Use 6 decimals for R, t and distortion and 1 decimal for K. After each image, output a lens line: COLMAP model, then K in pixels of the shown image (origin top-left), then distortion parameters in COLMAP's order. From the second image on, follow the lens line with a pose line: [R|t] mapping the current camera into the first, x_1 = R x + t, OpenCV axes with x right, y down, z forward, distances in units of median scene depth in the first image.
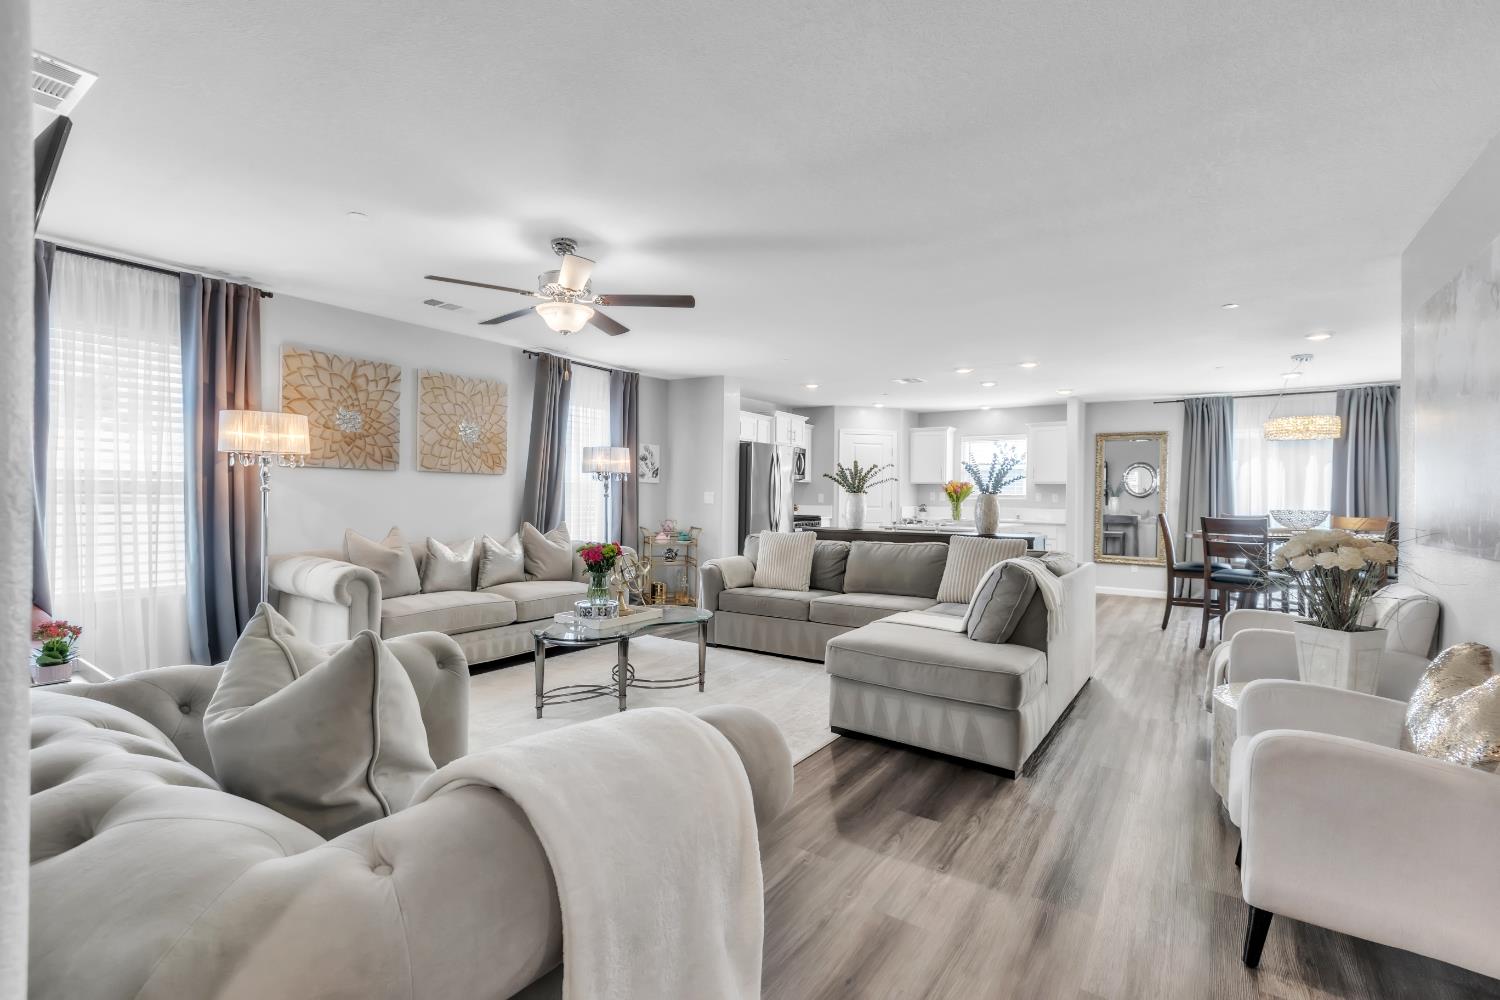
lens RADIAL K [[681.0, 0, 748.6], [0, 681.0, 506.1], [0, 0, 1]] dist [0.005115, 0.001409]
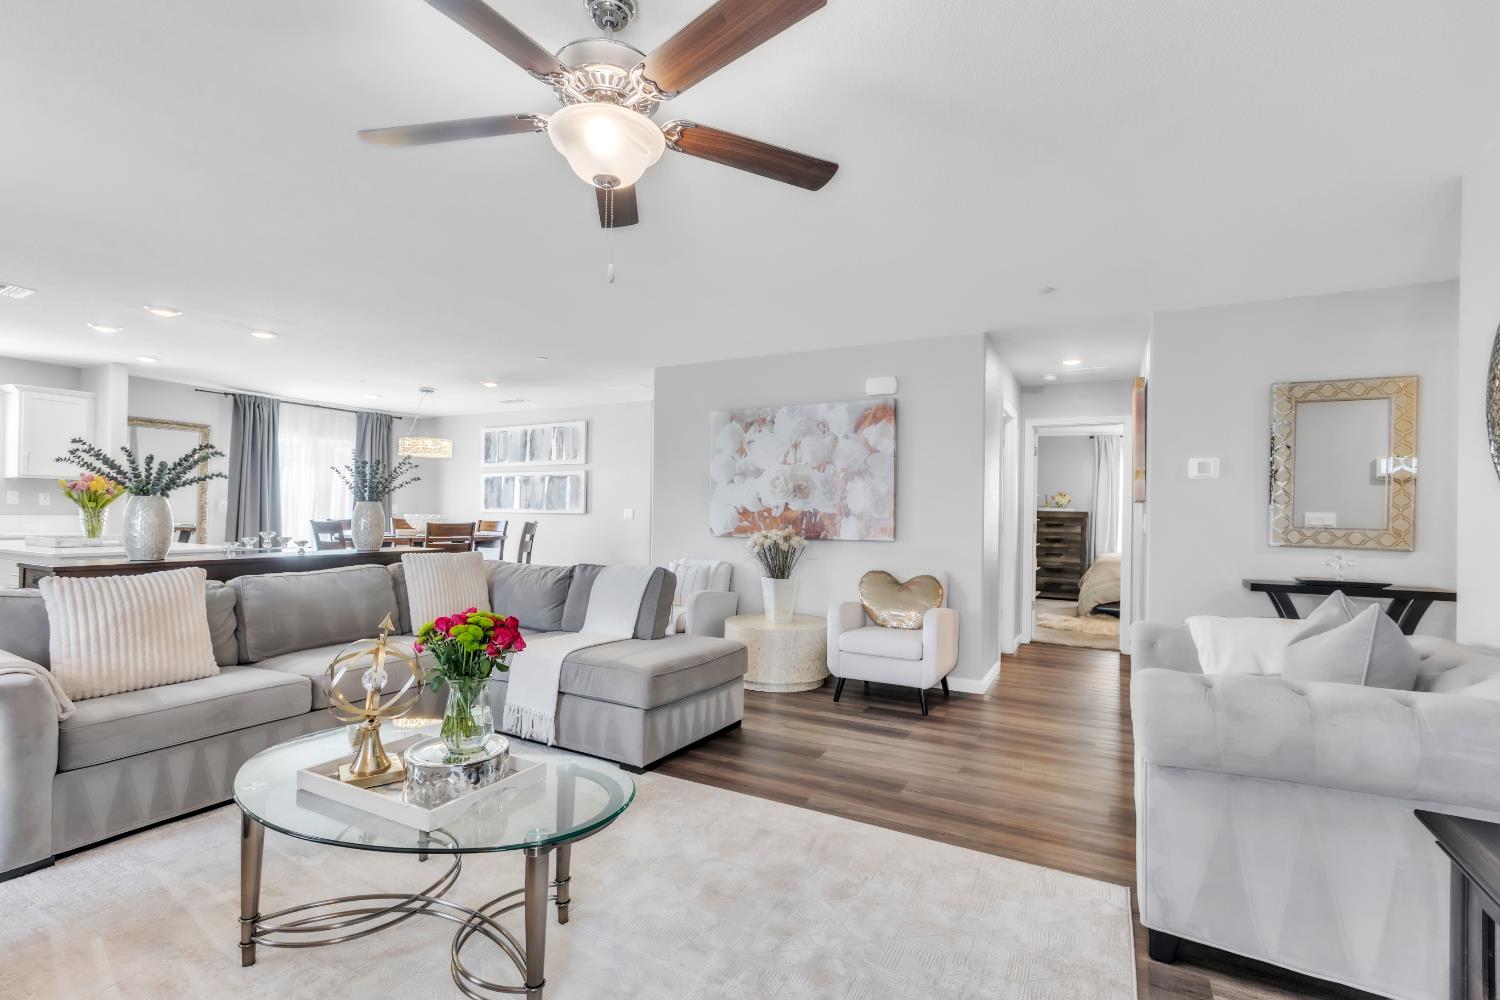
lens RADIAL K [[681.0, 0, 742.1], [0, 681.0, 500.6], [0, 0, 1]] dist [0.005115, 0.001409]
pose [[-0.092302, 0.003453, 0.995725, -0.328651], [-0.002733, 0.999989, -0.003721, -0.010922], [-0.995727, -0.003065, -0.092292, 0.397452]]
